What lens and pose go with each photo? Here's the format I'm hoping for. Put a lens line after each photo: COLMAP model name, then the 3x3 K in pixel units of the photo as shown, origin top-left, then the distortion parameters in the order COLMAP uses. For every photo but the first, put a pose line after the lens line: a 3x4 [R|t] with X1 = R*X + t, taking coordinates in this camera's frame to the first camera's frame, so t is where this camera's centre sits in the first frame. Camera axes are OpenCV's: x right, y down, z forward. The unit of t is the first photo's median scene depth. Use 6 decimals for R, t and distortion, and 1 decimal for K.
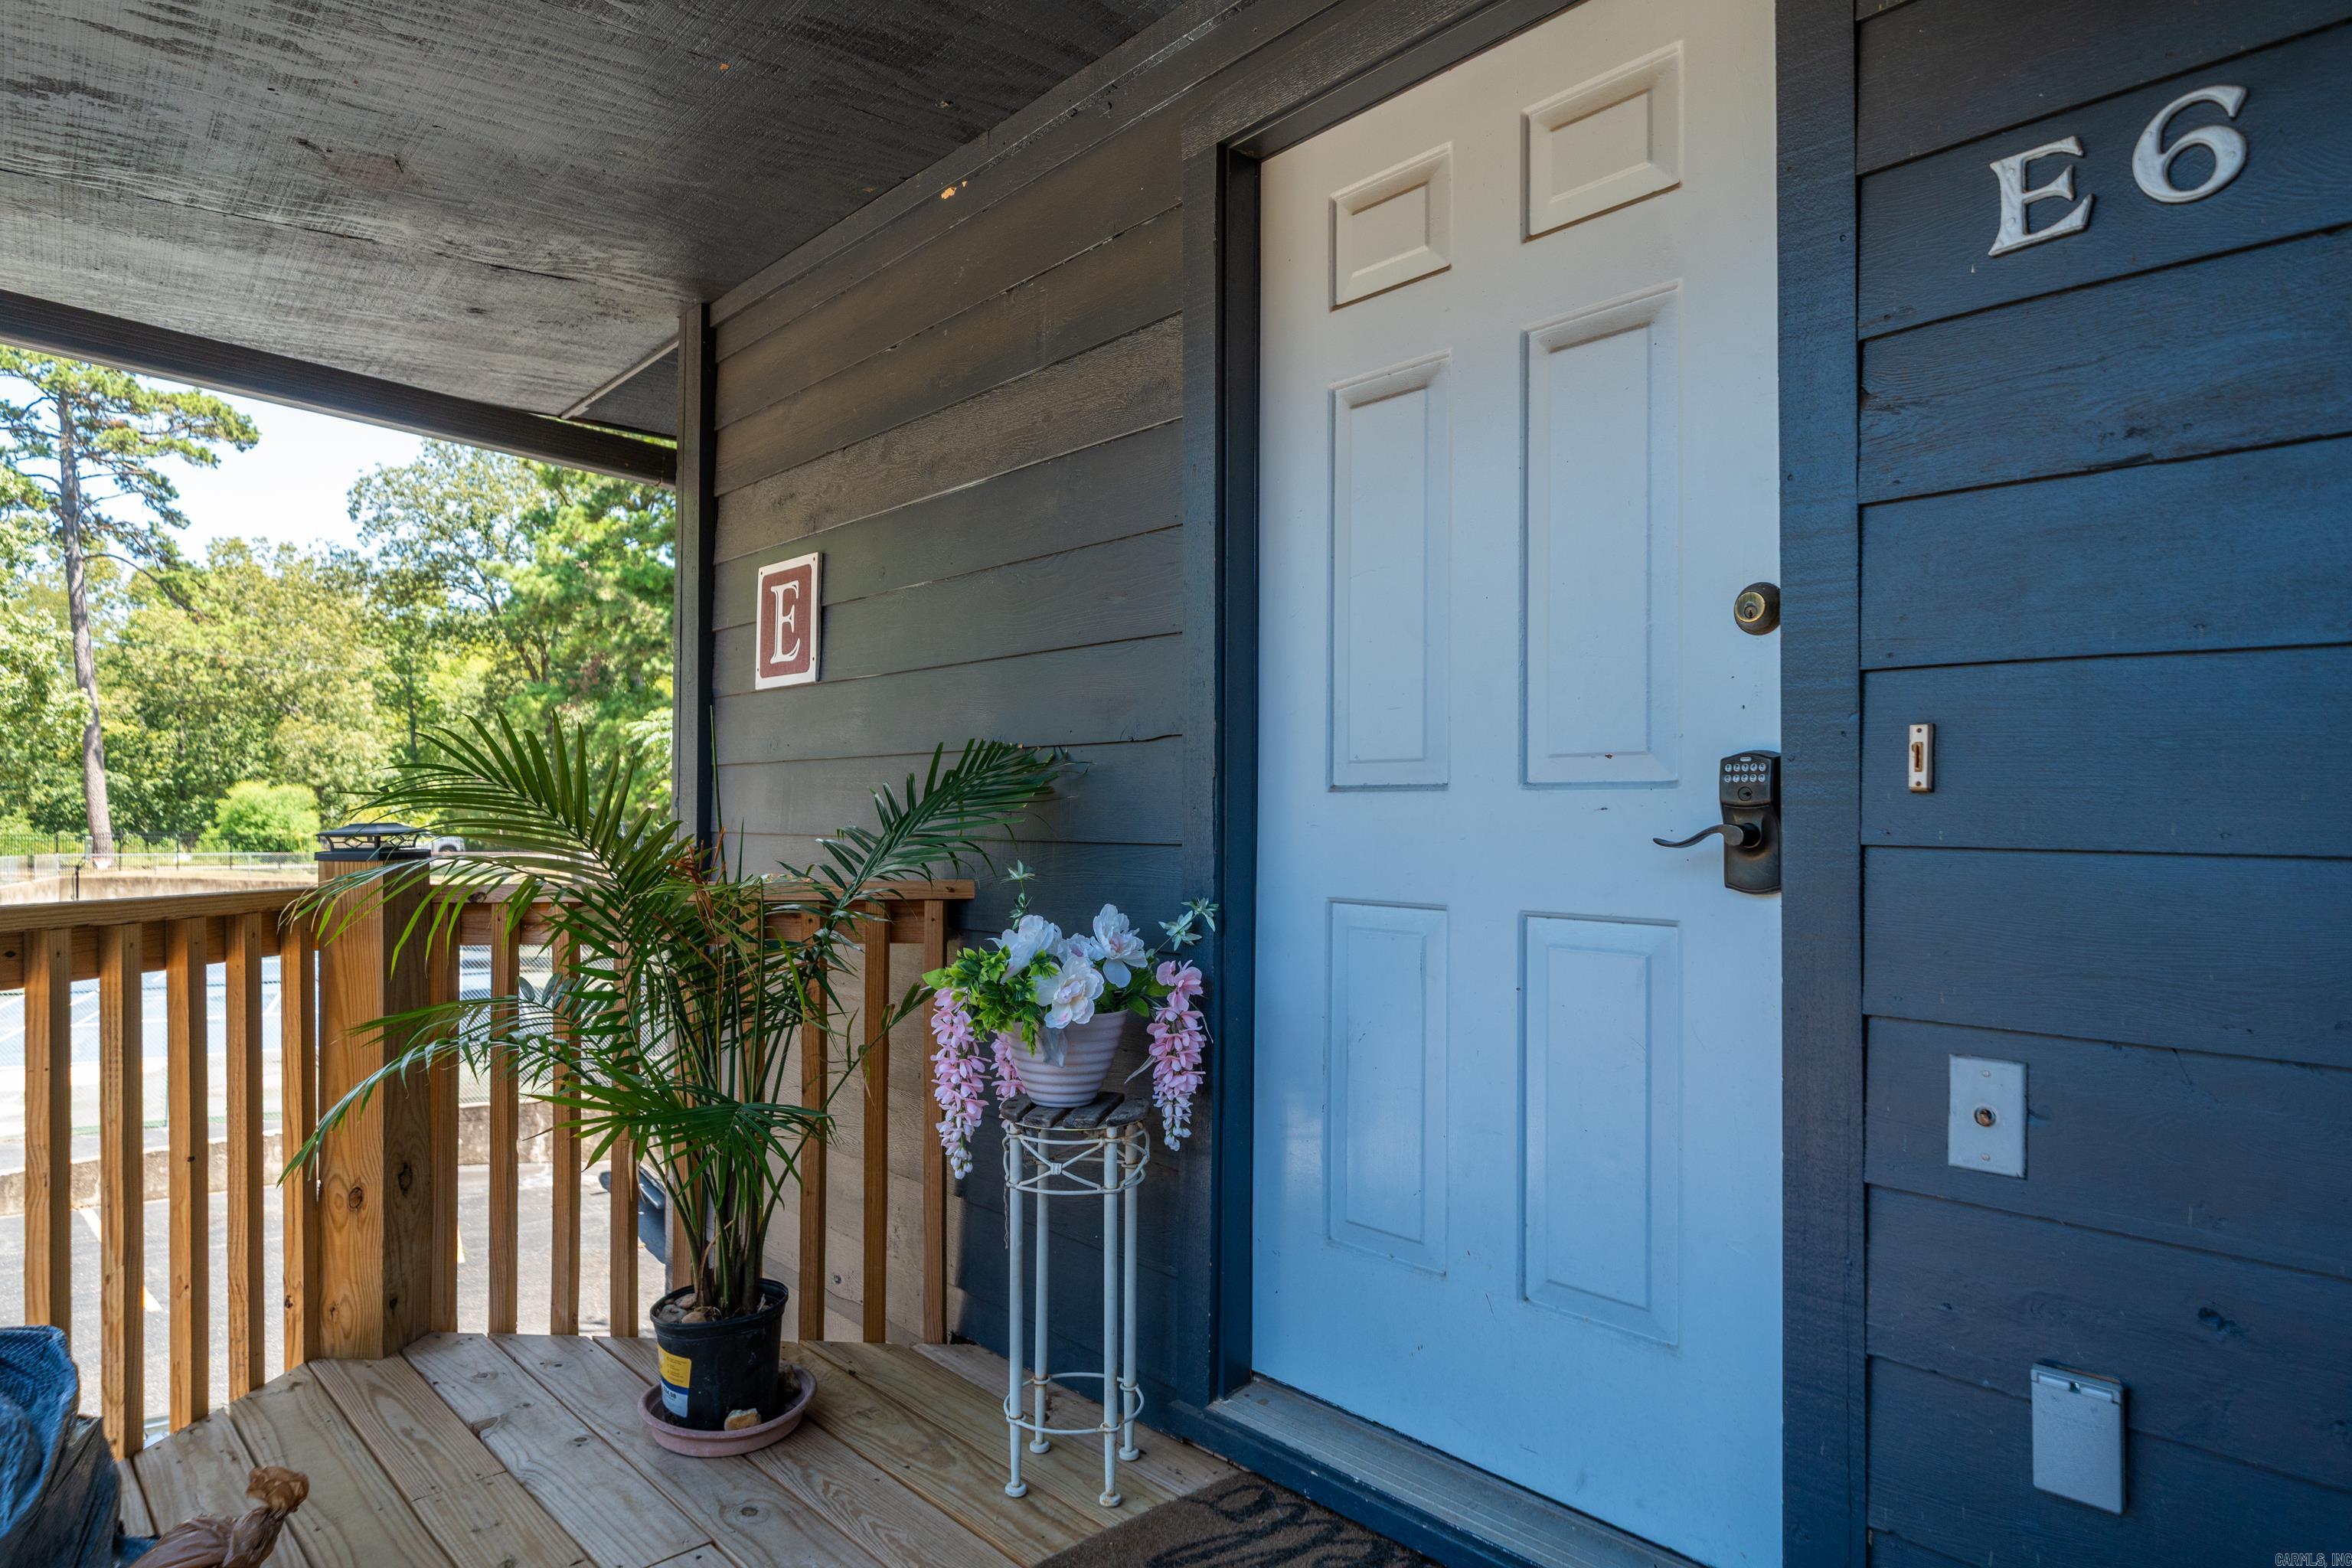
lens RADIAL K [[1343.4, 0, 1179.8], [0, 1343.4, 794.7], [0, 0, 1]] dist [-0.004691, -0.001892]
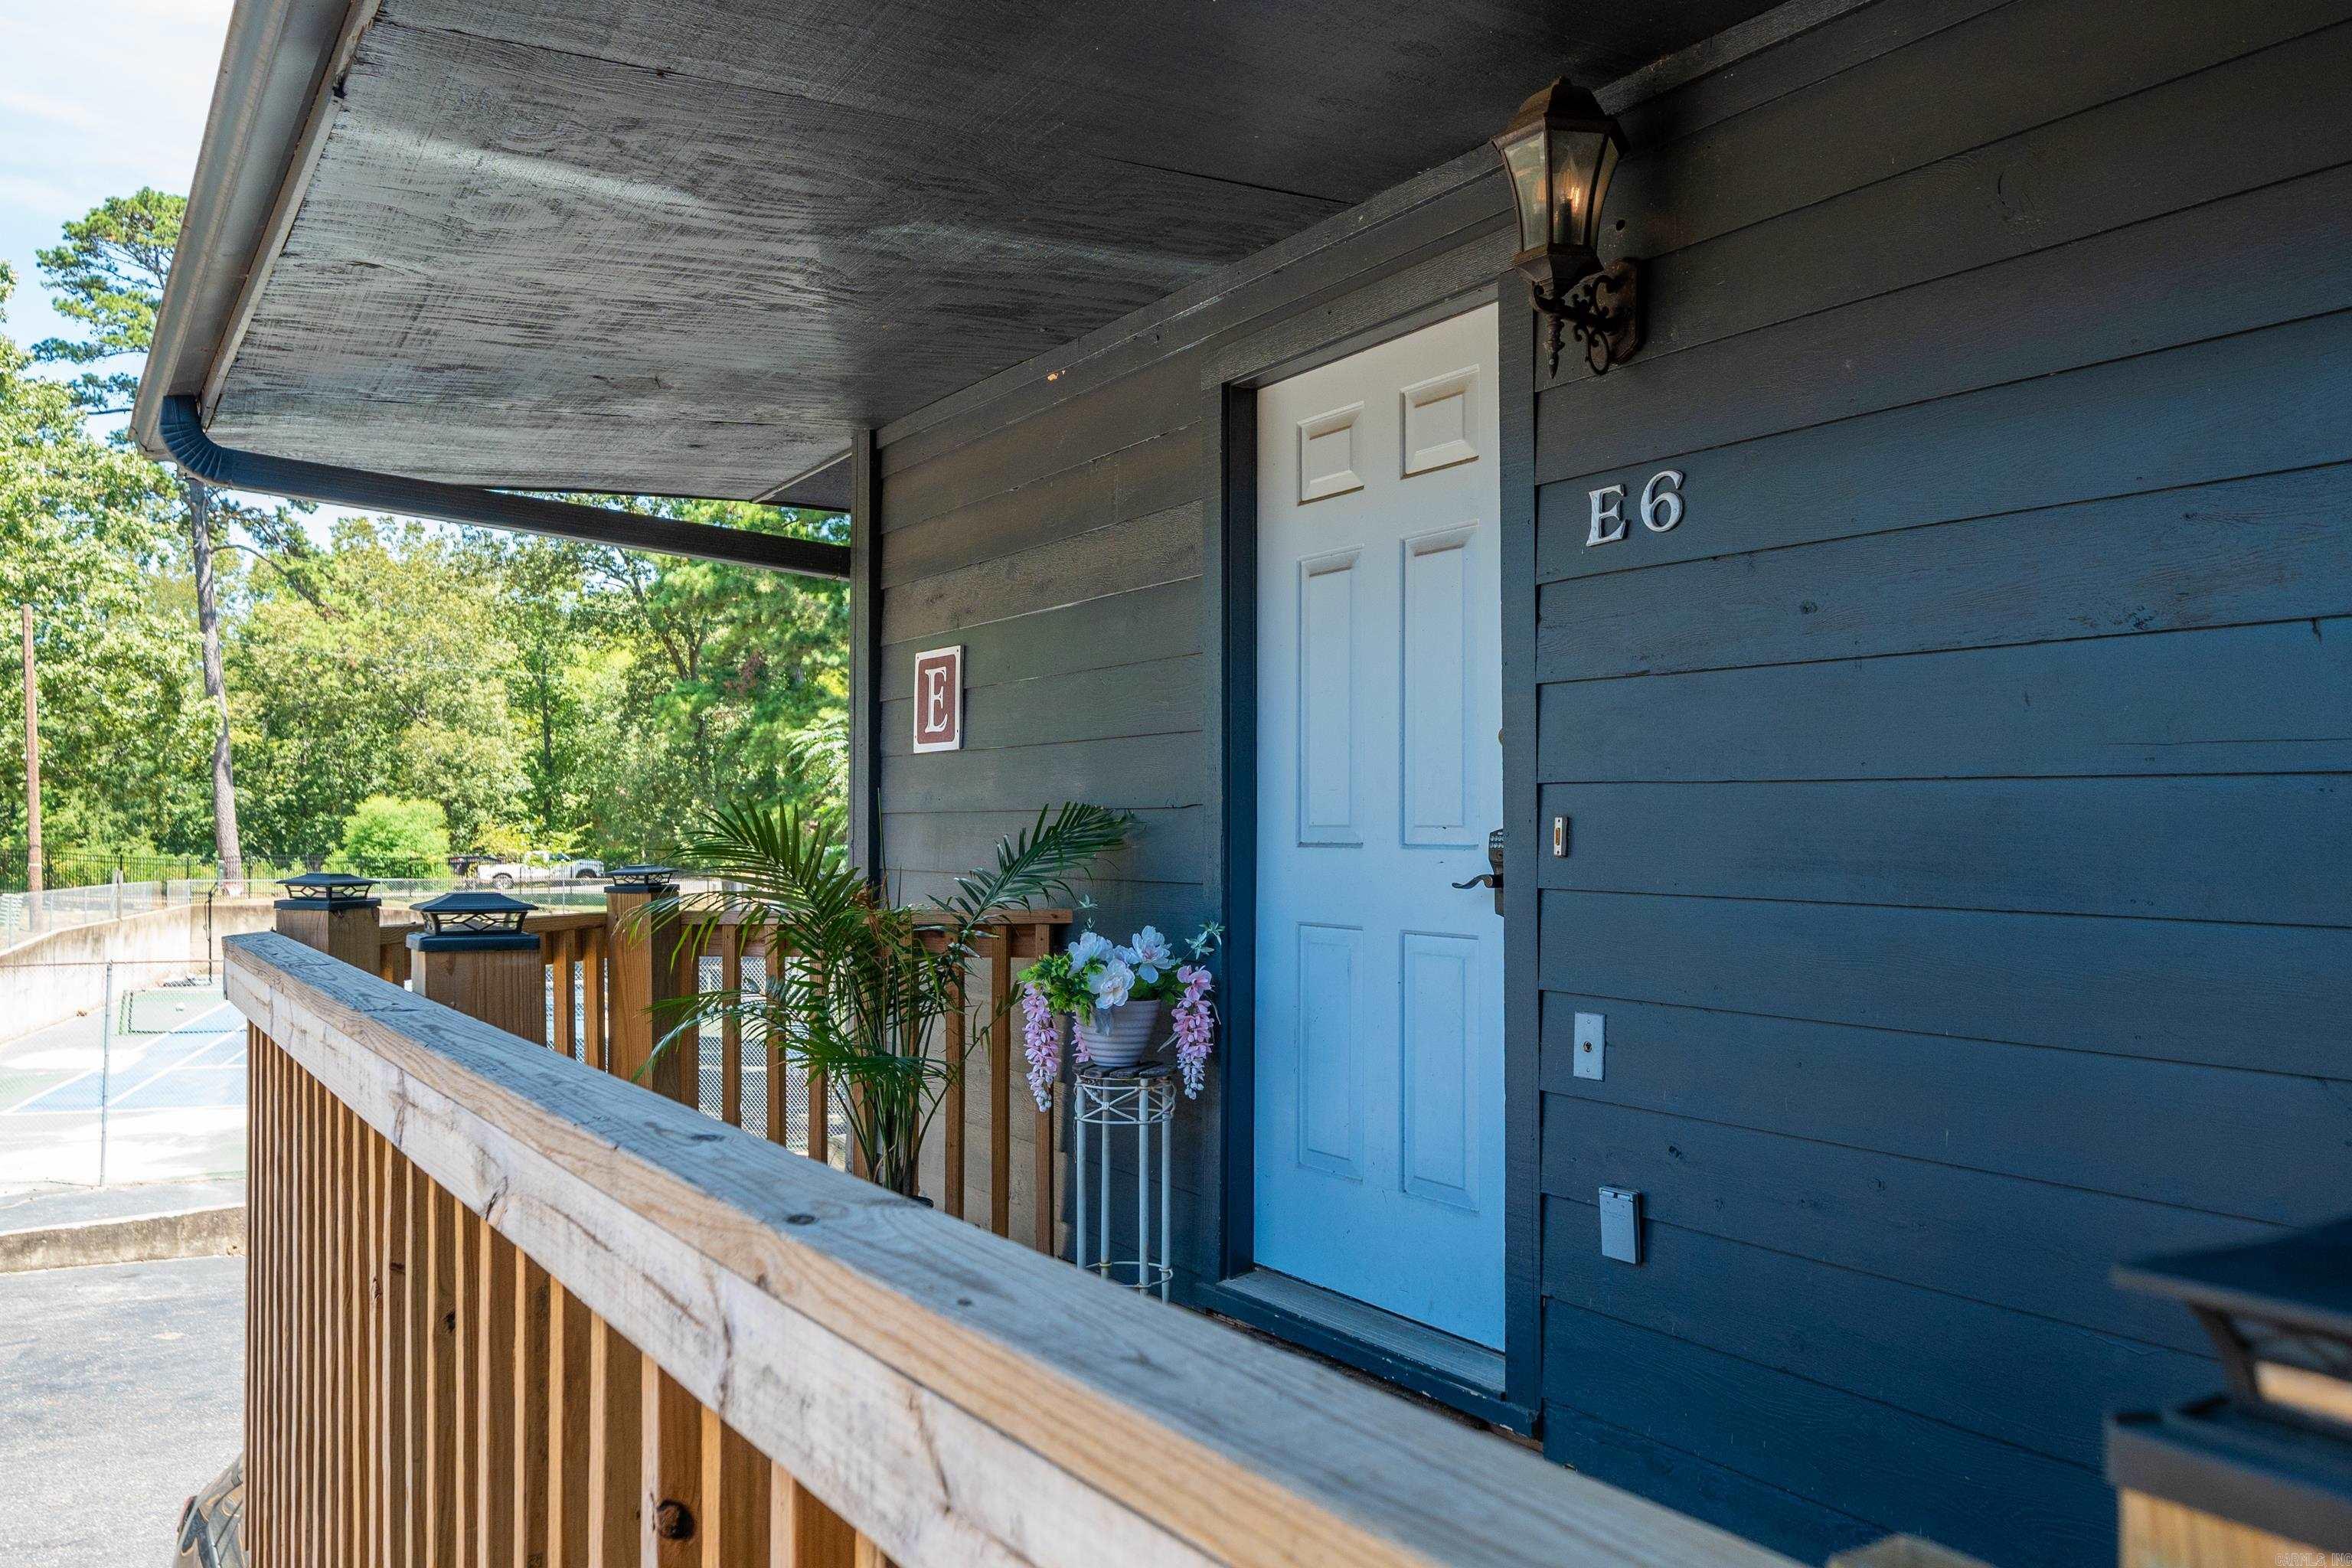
lens RADIAL K [[1747.8, 0, 1176.0], [0, 1747.8, 784.0], [0, 0, 1]] dist [-0.022977, 0.000100]
pose [[0.985802, -0.008117, -0.167717, 0.194528], [0.006298, 0.999916, -0.011371, -0.031719], [0.167796, 0.010154, 0.985770, -0.551720]]
